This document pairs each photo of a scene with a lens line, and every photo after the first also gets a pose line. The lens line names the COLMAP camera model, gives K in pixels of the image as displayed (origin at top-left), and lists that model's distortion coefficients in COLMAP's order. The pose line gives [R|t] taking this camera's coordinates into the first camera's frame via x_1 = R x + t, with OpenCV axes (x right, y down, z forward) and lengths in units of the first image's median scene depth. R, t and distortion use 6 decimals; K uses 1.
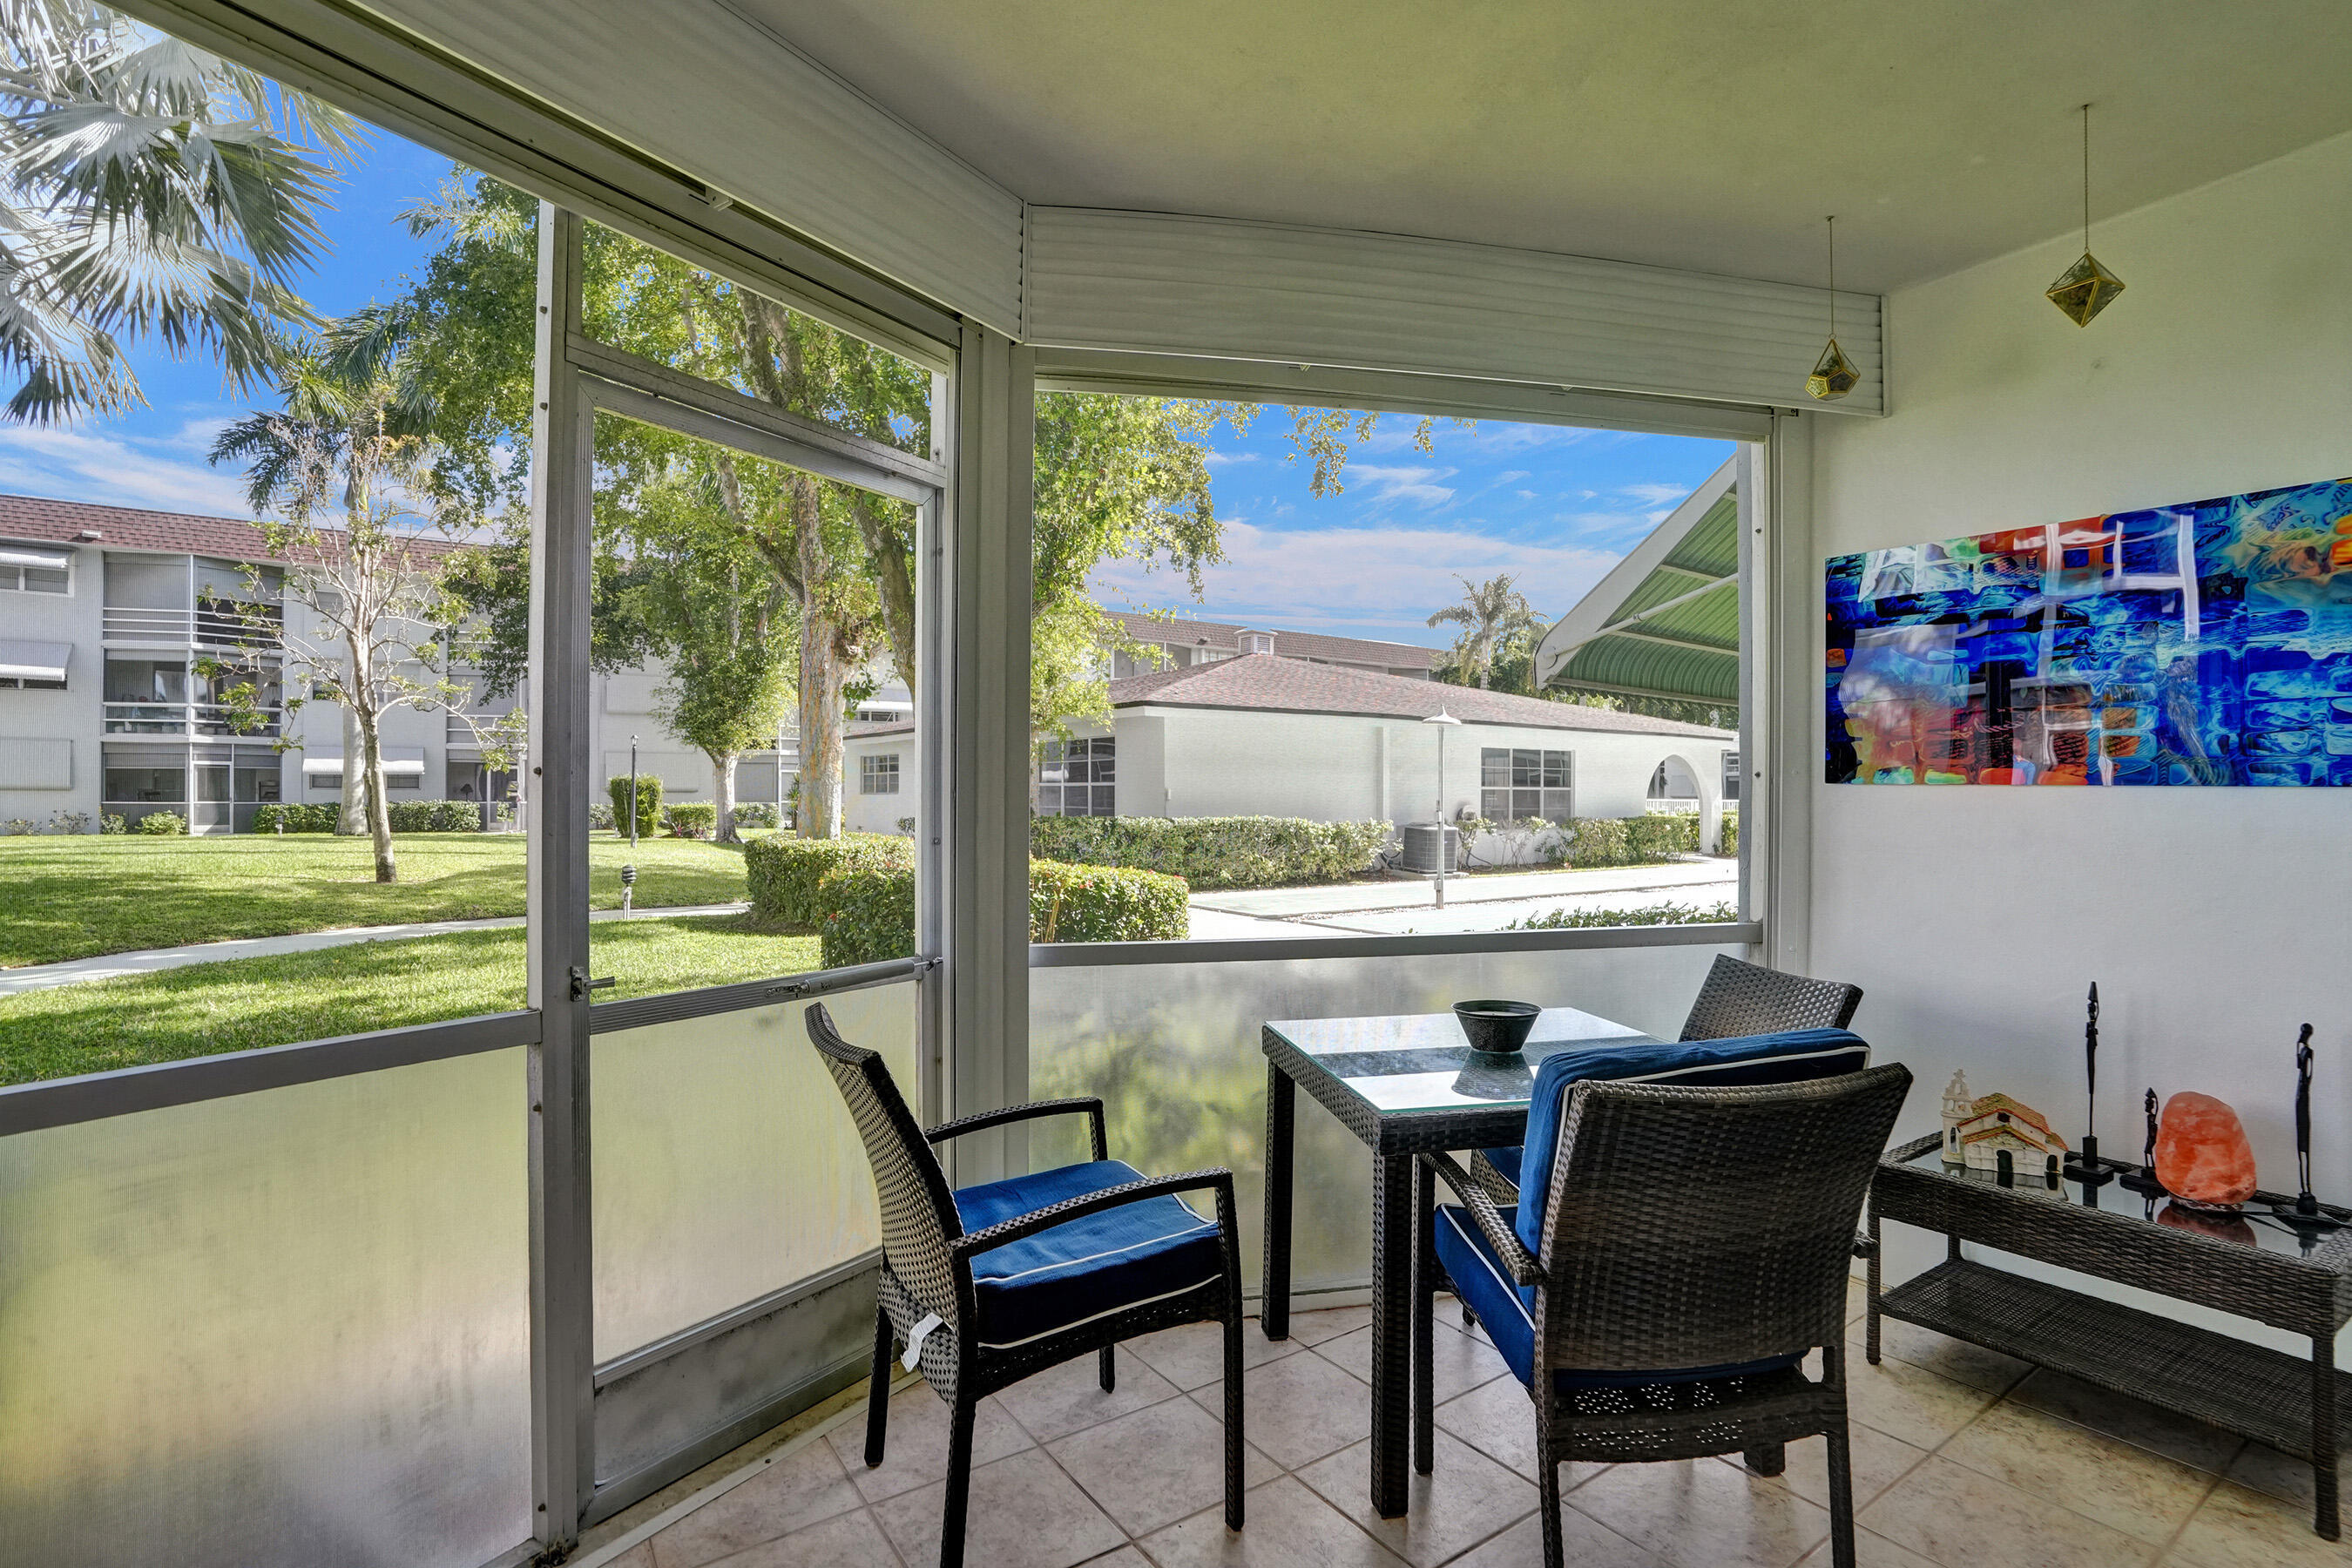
lens RADIAL K [[1129.6, 0, 1181.8], [0, 1129.6, 779.7], [0, 0, 1]] dist [-0.067625, 0.031661]
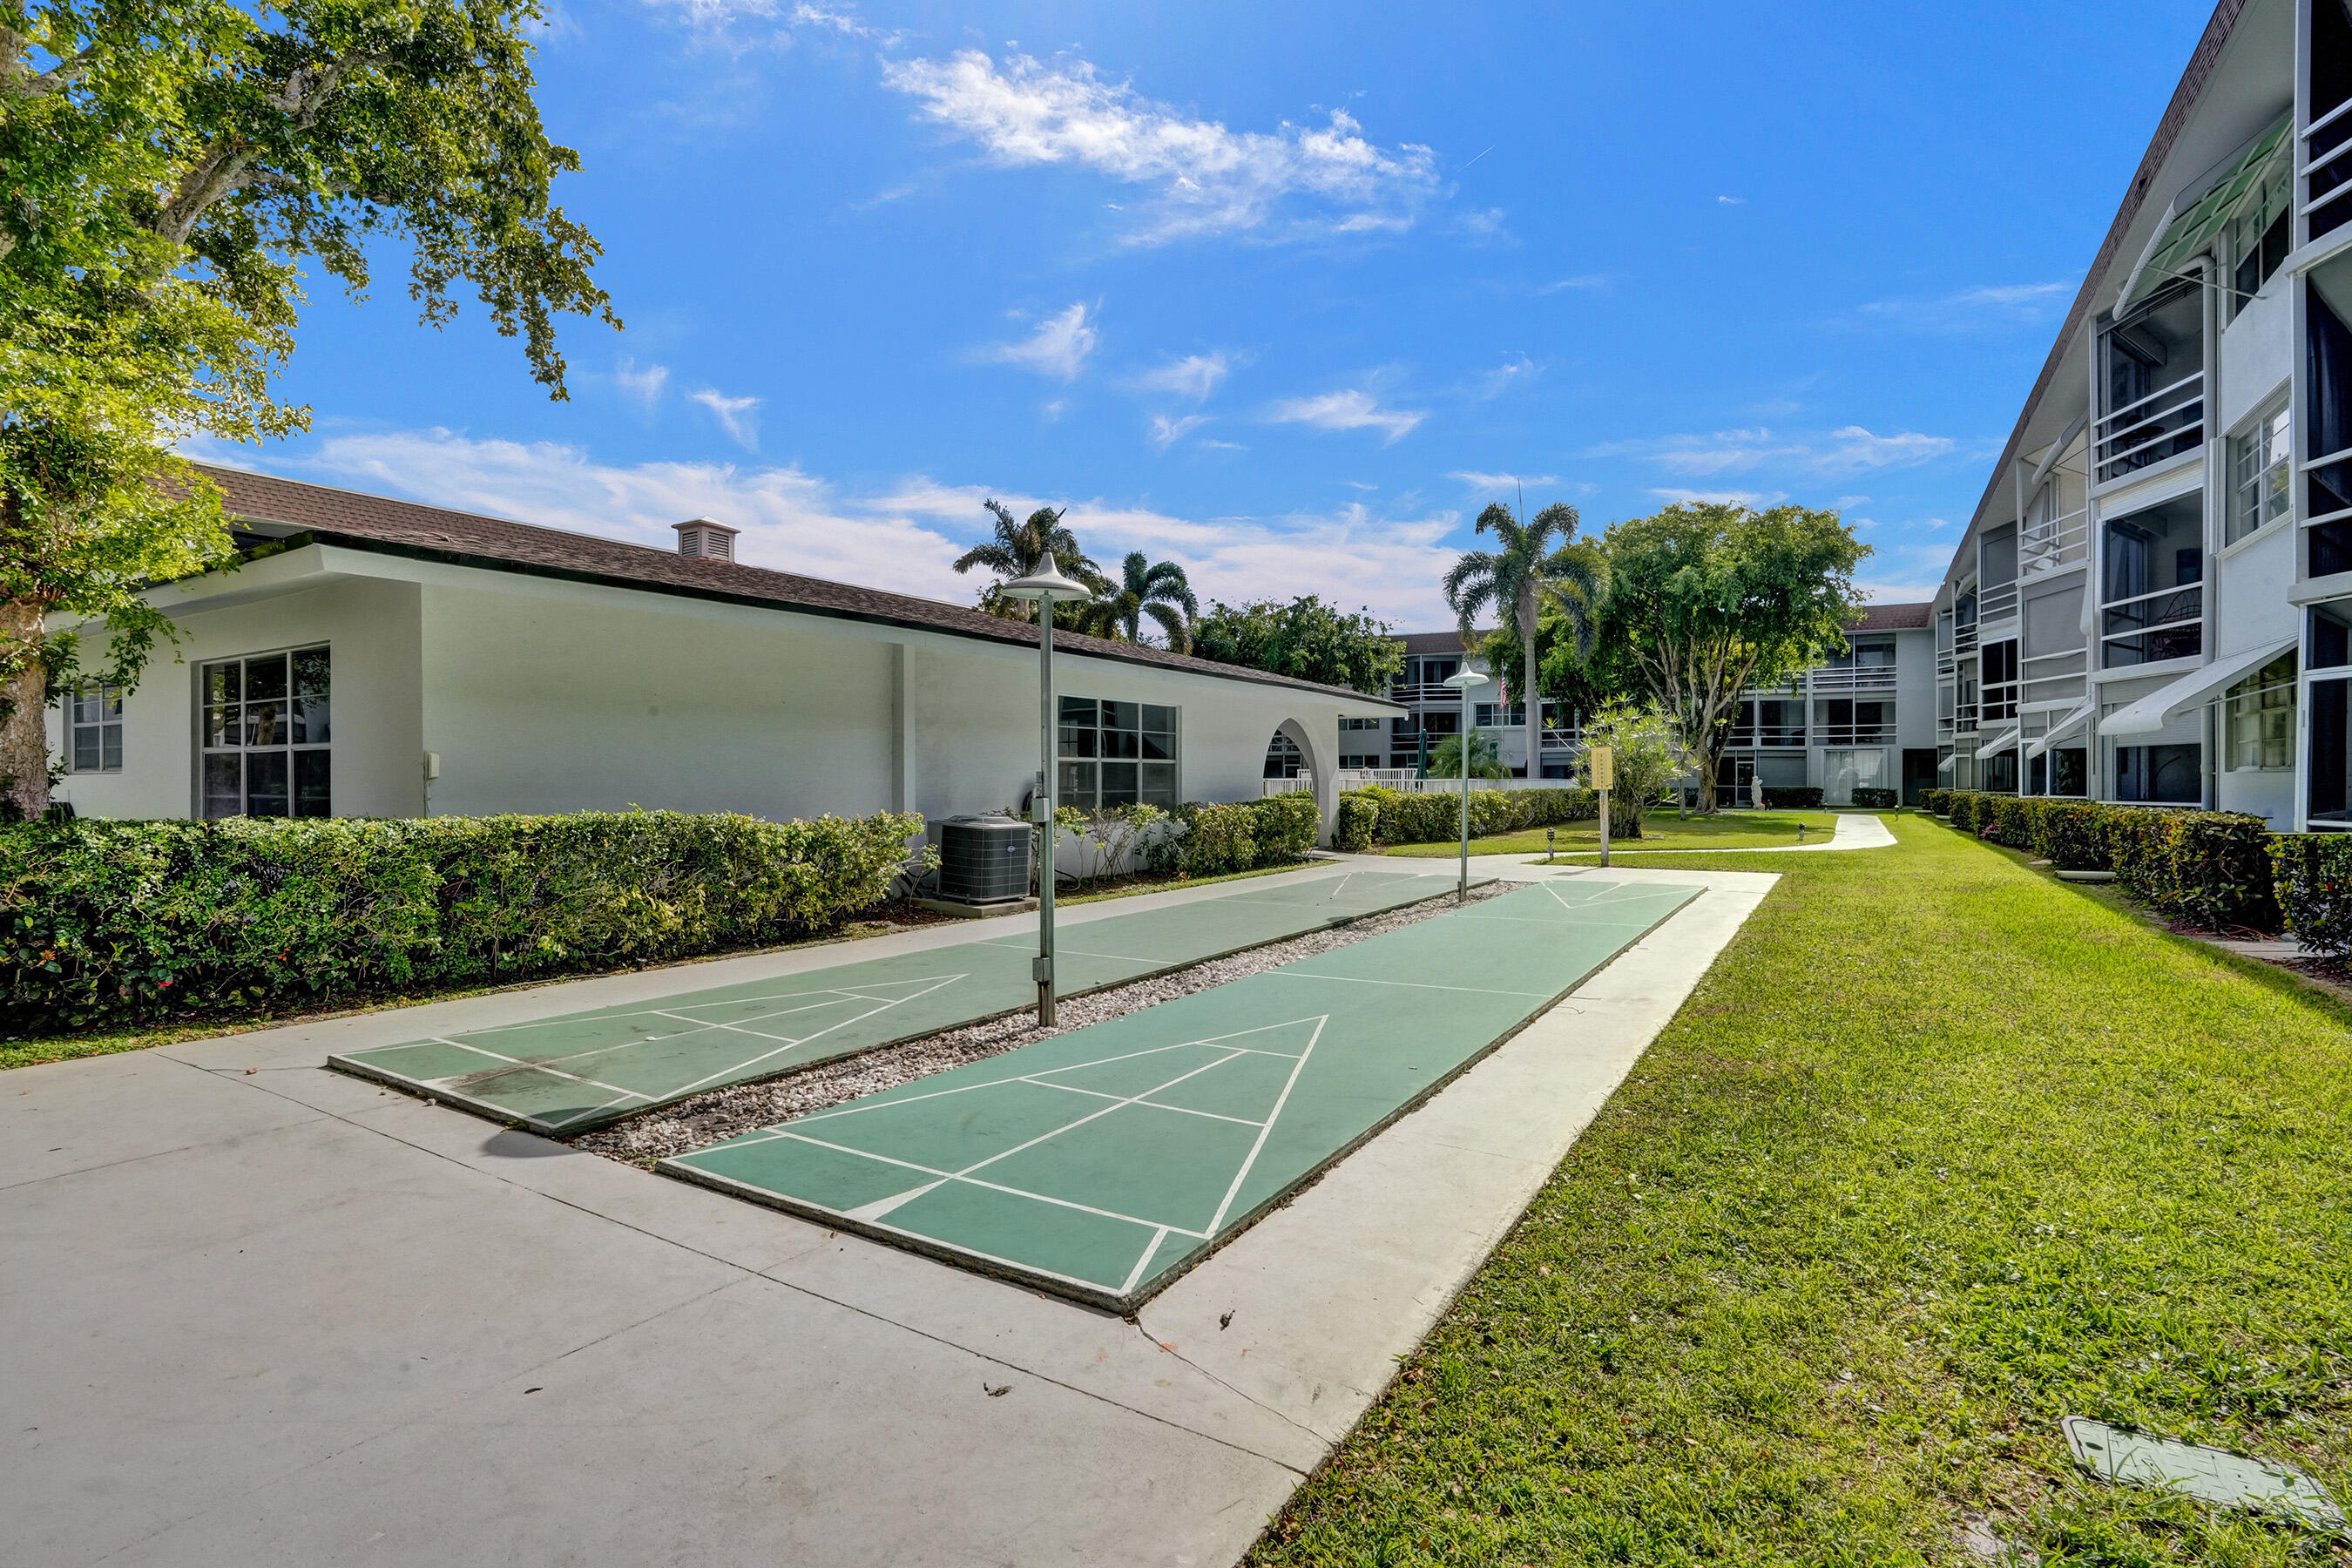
lens RADIAL K [[1102.3, 0, 1179.4], [0, 1102.3, 788.9], [0, 0, 1]] dist [-0.066177, 0.028572]
pose [[0.909099, -0.007649, 0.416510, 0.136178], [-0.001711, 0.999754, 0.022094, 0.020843], [-0.416577, -0.020799, 0.908863, 0.809336]]
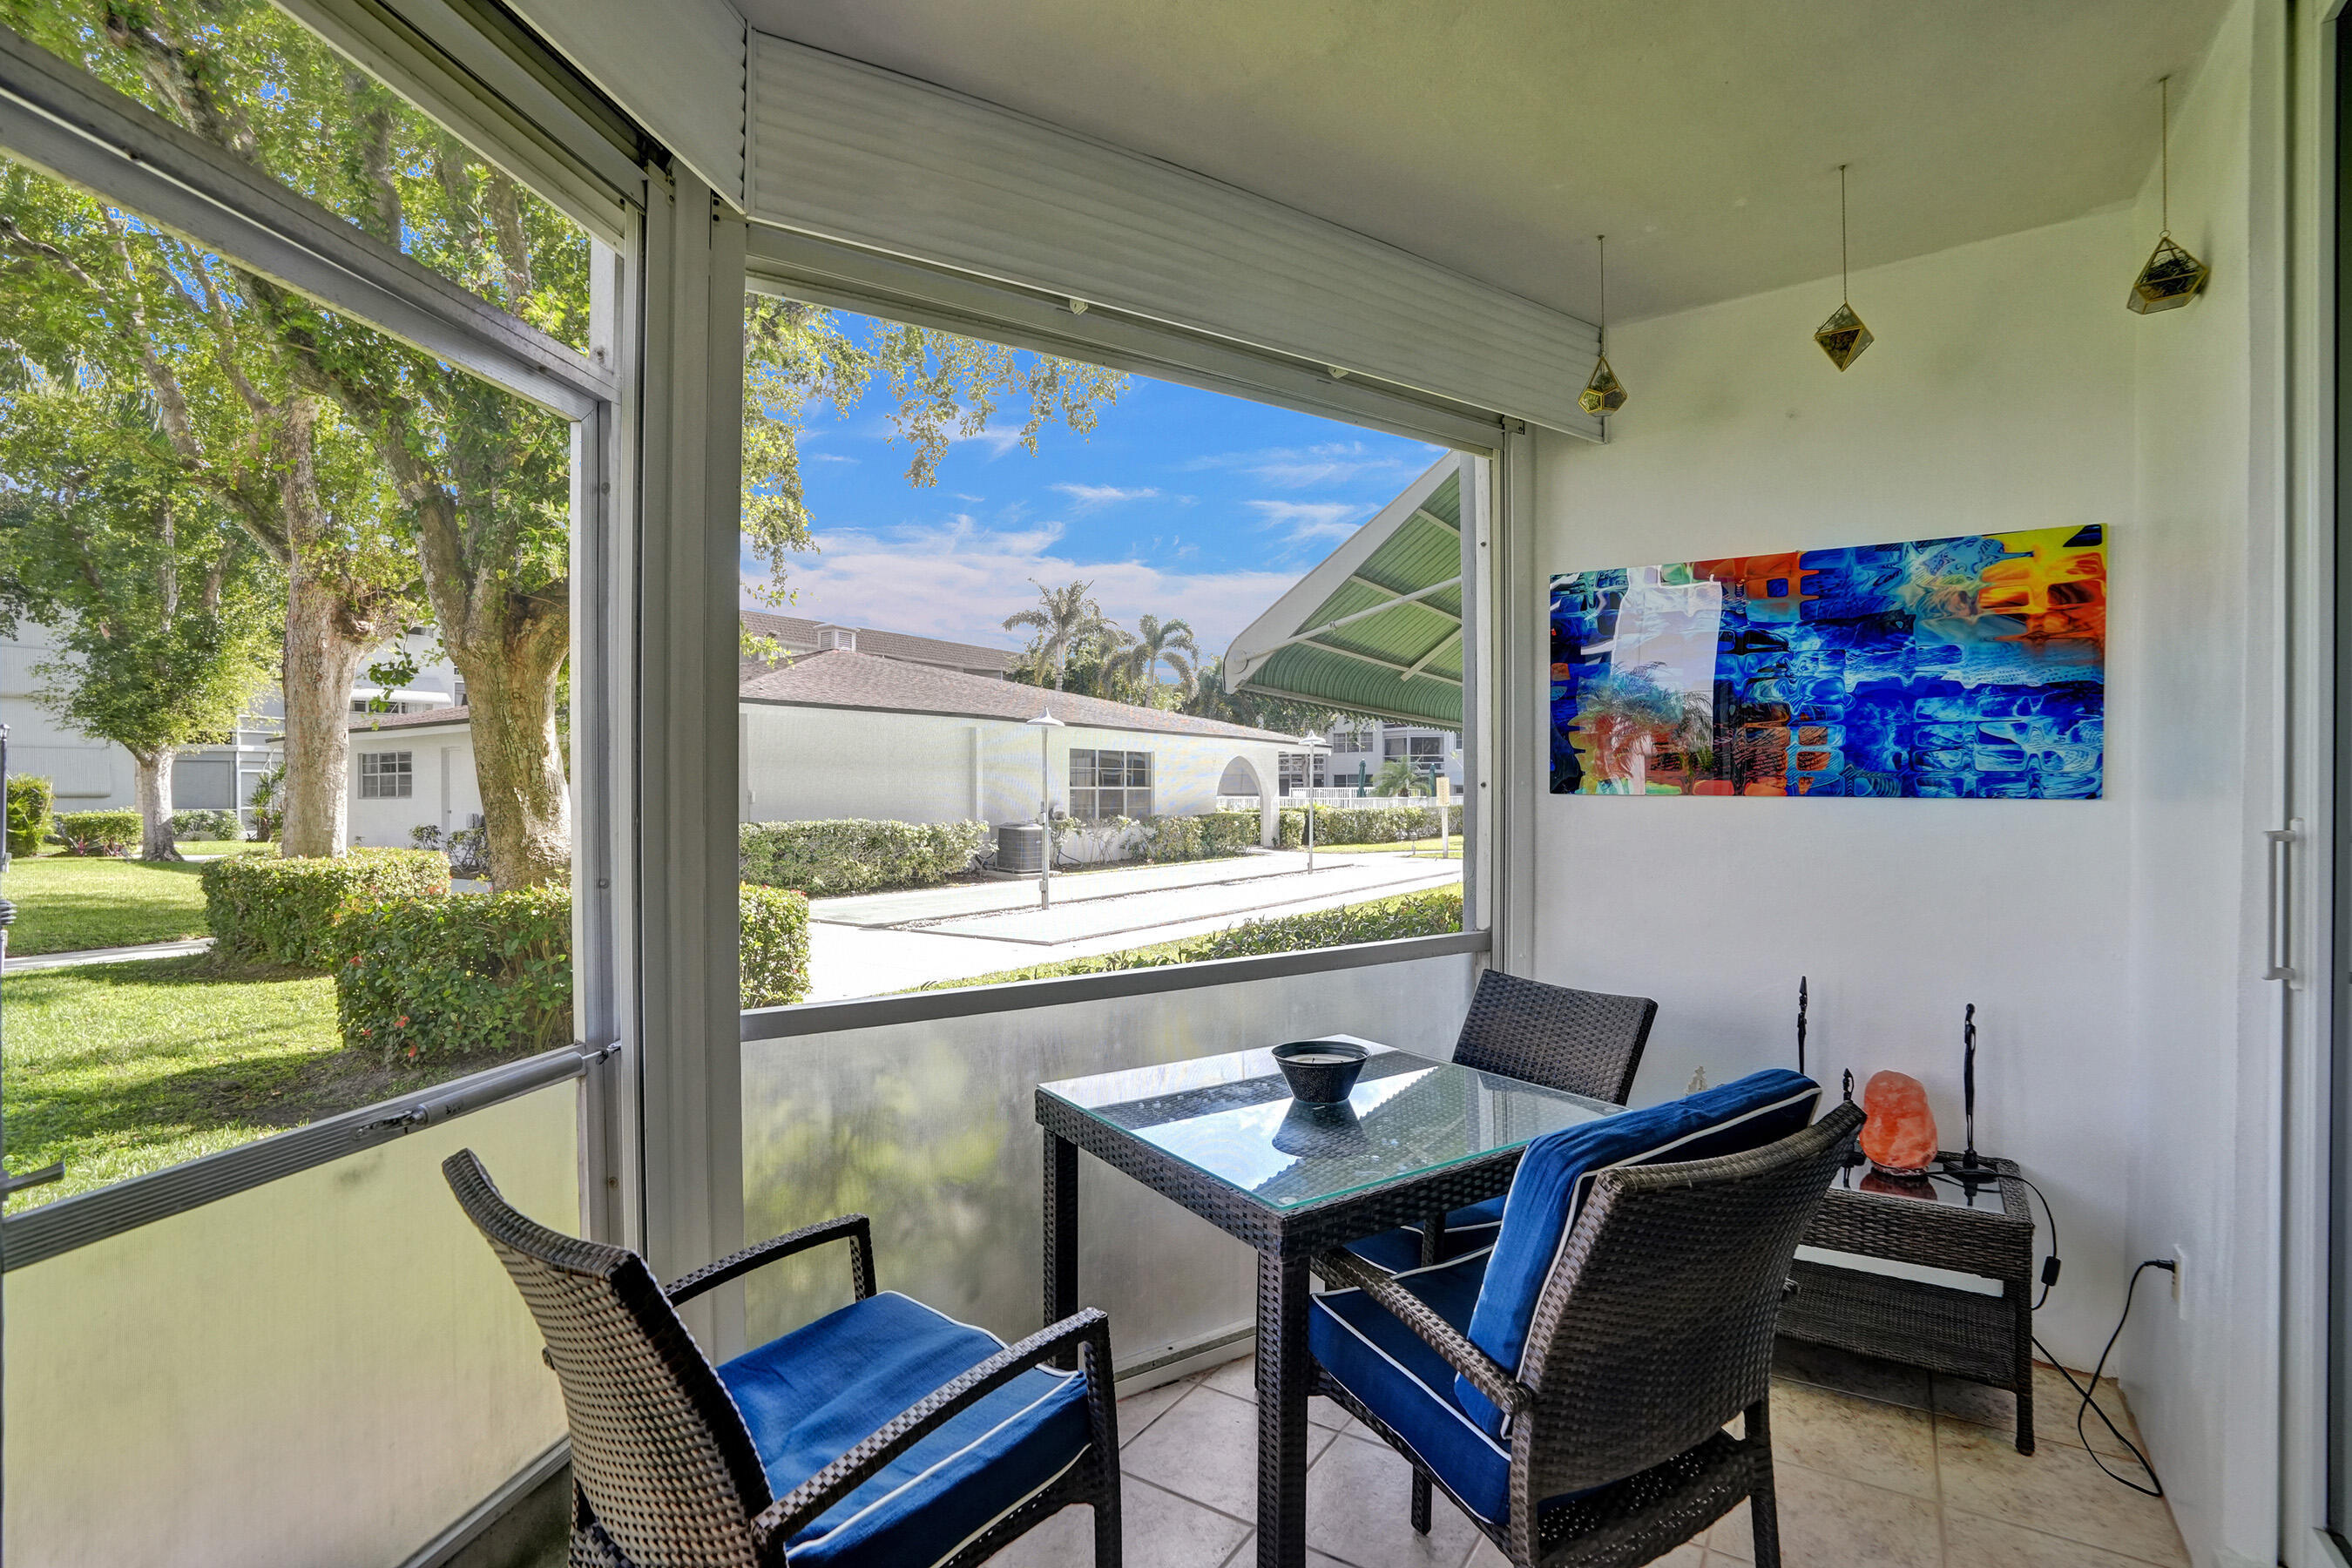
lens RADIAL K [[1102.3, 0, 1179.4], [0, 1102.3, 788.9], [0, 0, 1]] dist [-0.066177, 0.028572]
pose [[0.927371, -0.005286, 0.374105, -0.036548], [0.001658, 0.999948, 0.010019, -0.003663], [-0.374138, -0.008671, 0.927332, 0.056638]]
